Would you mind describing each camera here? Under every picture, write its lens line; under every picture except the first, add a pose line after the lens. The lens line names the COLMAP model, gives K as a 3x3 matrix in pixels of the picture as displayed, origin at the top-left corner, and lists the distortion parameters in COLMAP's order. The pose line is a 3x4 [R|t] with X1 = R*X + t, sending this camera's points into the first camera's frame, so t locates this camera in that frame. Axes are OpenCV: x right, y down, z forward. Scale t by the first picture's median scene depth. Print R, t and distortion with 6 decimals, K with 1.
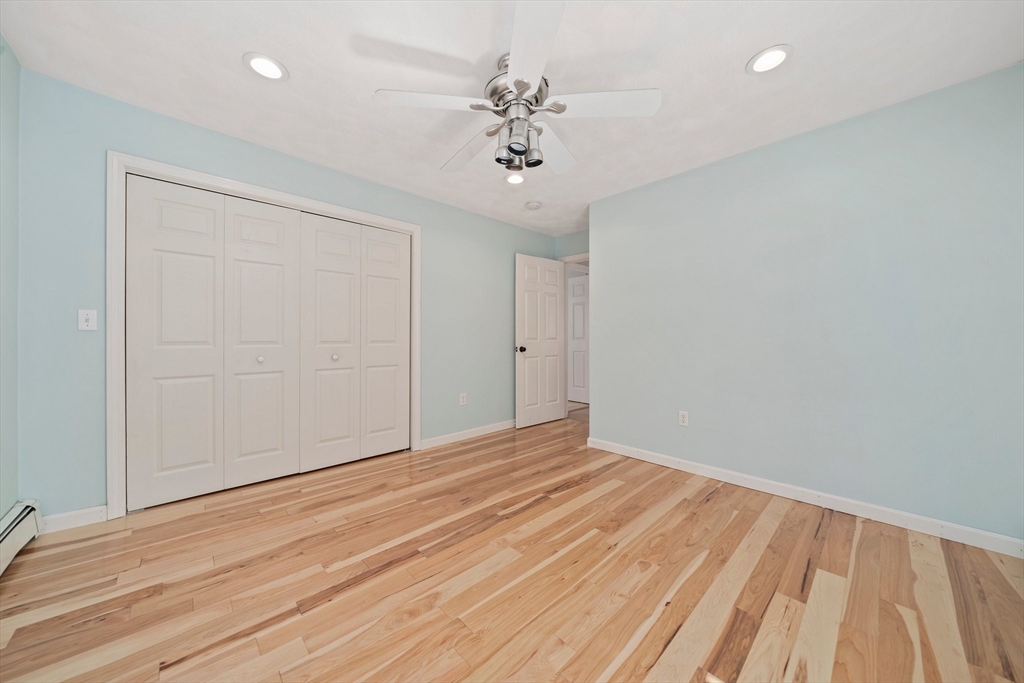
lens RADIAL K [[356.8, 0, 515.0], [0, 356.8, 340.1], [0, 0, 1]] dist [-0.001690, -0.000120]
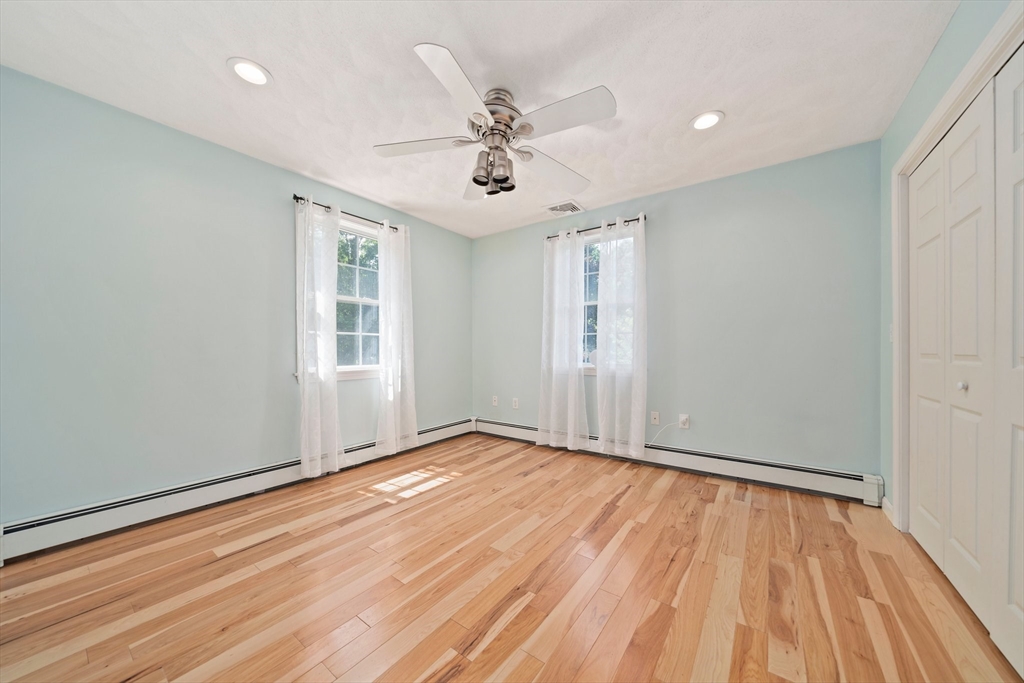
lens RADIAL K [[356.8, 0, 513.9], [0, 356.8, 345.4], [0, 0, 1]] dist [-0.001690, -0.000120]
pose [[-0.982047, -0.006218, -0.188534, 0.144661], [-0.006336, 0.999980, 0.000025, -0.011327], [0.188530, 0.001219, -0.982067, 1.911453]]
